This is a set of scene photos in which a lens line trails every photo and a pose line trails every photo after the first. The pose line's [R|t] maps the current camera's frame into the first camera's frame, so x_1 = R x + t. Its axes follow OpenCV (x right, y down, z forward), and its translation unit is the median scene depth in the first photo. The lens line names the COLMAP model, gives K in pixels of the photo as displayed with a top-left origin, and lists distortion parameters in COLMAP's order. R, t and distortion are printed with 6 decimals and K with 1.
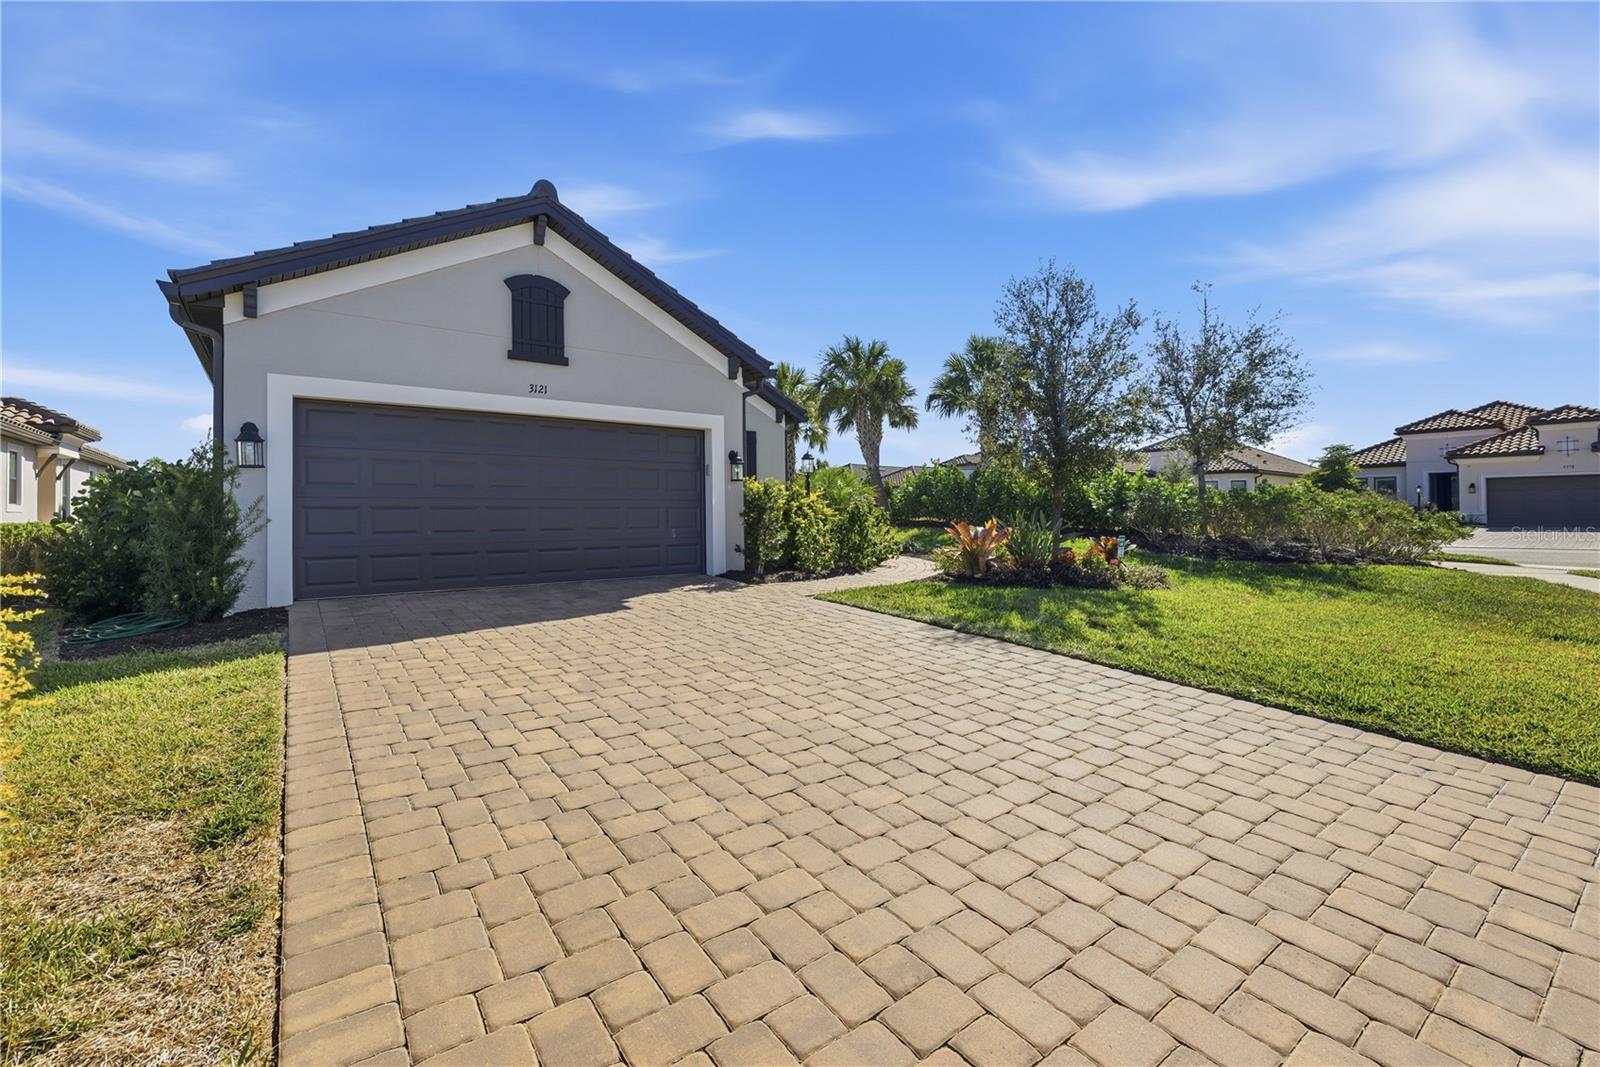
lens RADIAL K [[676.4, 0, 798.2], [0, 676.4, 523.0], [0, 0, 1]] dist [0.002786, 0.000885]
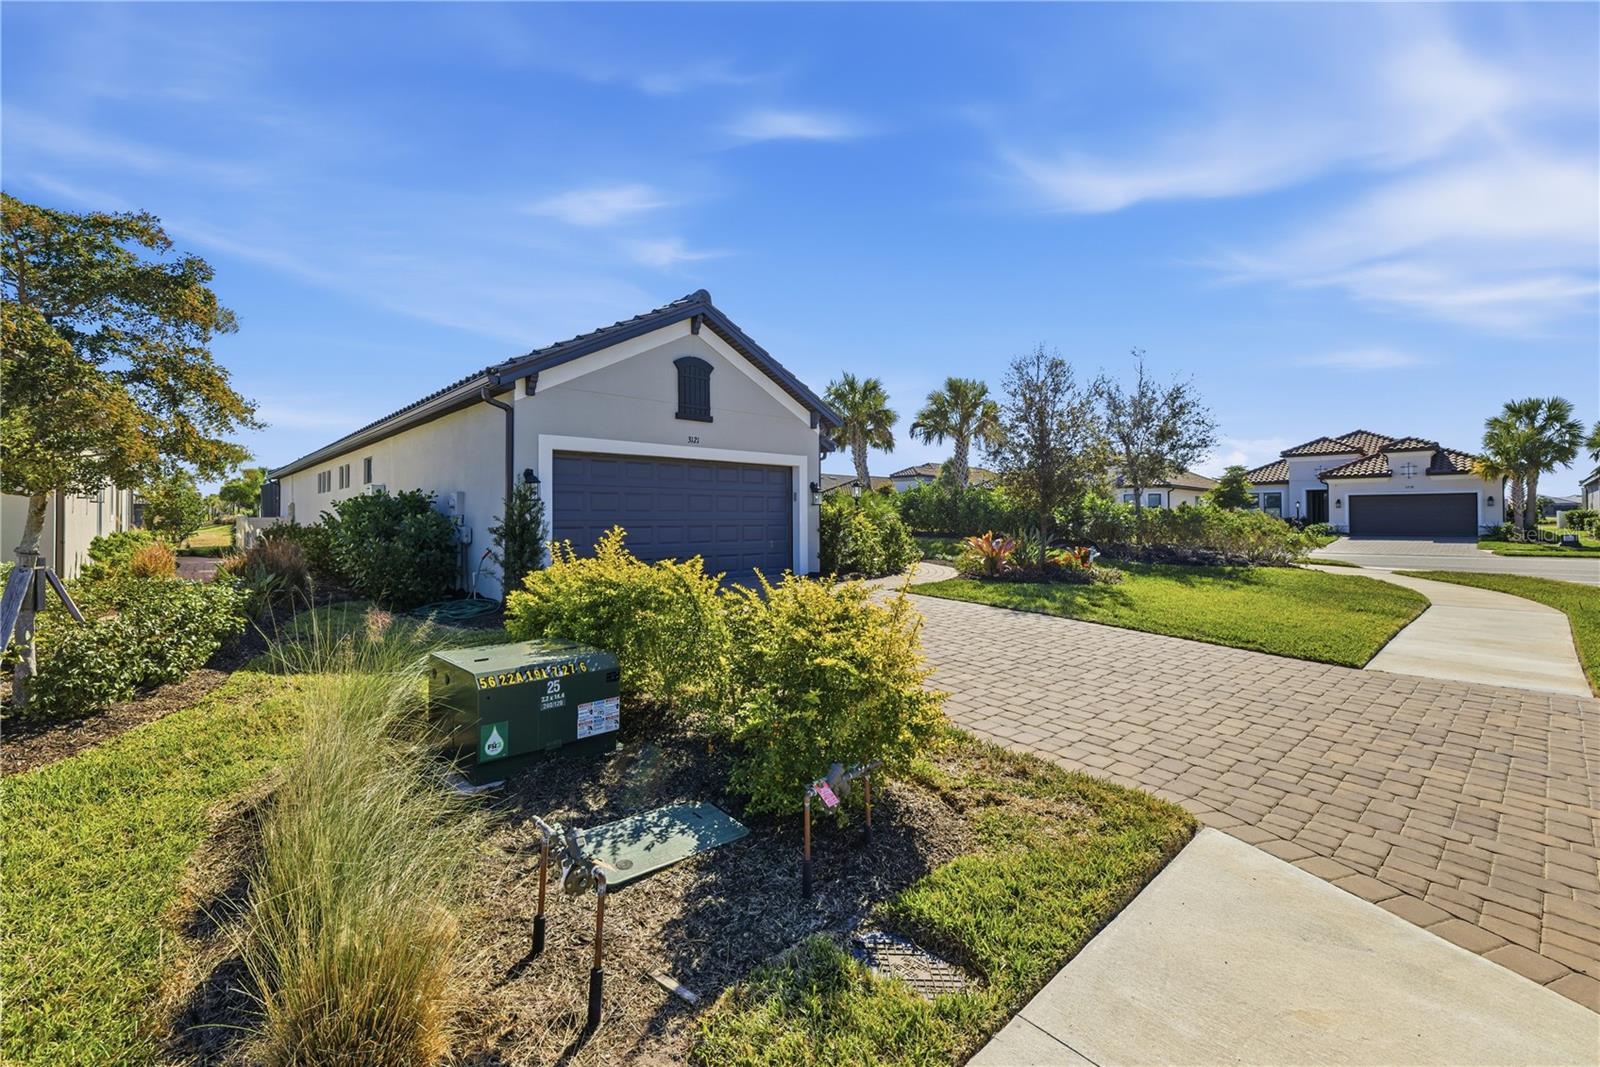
lens RADIAL K [[676.4, 0, 799.7], [0, 676.4, 528.1], [0, 0, 1]] dist [0.002786, 0.000885]
pose [[0.994828, 0.003558, 0.101512, -0.215638], [-0.003652, 0.999993, 0.000749, -0.014963], [-0.101508, -0.001116, 0.994834, -0.267004]]
